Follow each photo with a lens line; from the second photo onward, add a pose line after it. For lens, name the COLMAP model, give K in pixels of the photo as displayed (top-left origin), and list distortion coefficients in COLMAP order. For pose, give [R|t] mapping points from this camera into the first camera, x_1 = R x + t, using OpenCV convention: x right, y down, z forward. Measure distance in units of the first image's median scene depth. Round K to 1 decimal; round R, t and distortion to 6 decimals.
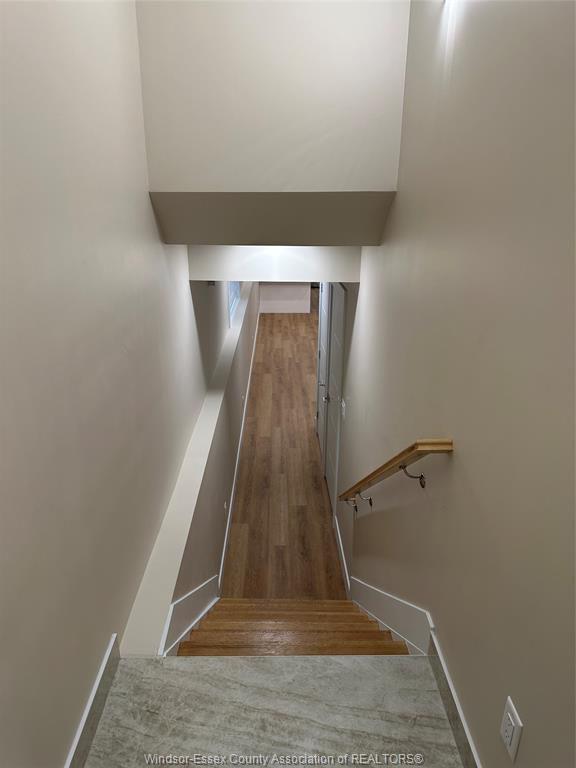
lens RADIAL K [[522.9, 0, 287.1], [0, 522.9, 384.1], [0, 0, 1]] dist [-0.037538, -0.003873]
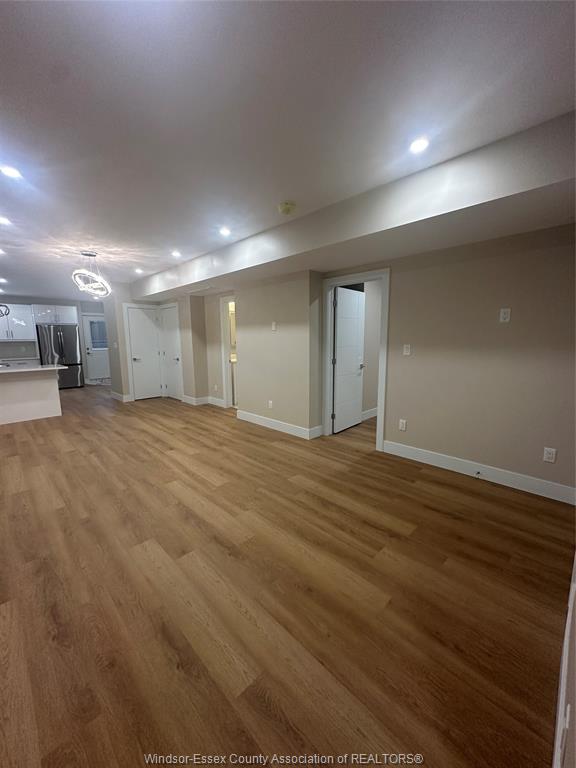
lens RADIAL K [[308.5, 0, 290.6], [0, 308.5, 383.8], [0, 0, 1]] dist [0.001578, -0.000473]
pose [[0.724092, -0.115817, 0.679909, -0.020799], [0.247030, 0.963950, -0.098881, -0.089648], [-0.643946, 0.239557, 0.726599, 0.738697]]
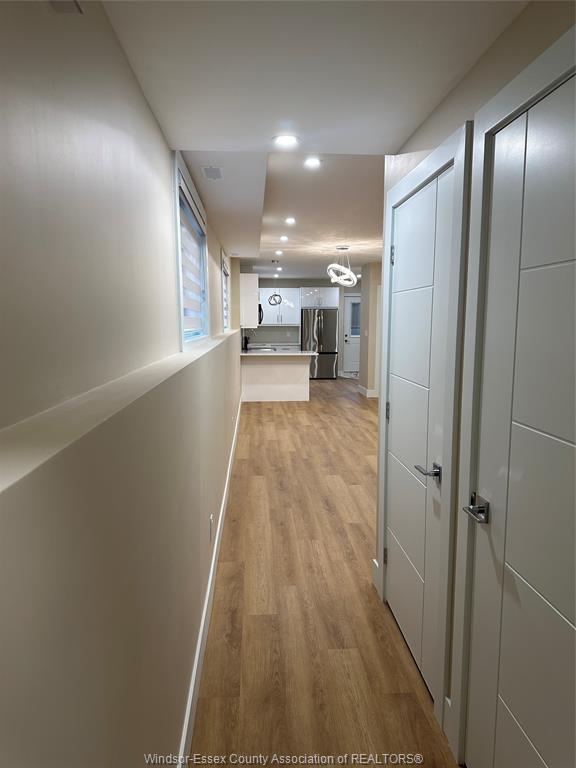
lens RADIAL K [[522.9, 0, 286.3], [0, 522.9, 386.2], [0, 0, 1]] dist [-0.037538, -0.003873]
pose [[0.999133, -0.013670, 0.039317, -0.028394], [0.021988, 0.975329, -0.219659, 0.011318], [-0.035344, 0.220333, 0.974784, 0.421345]]
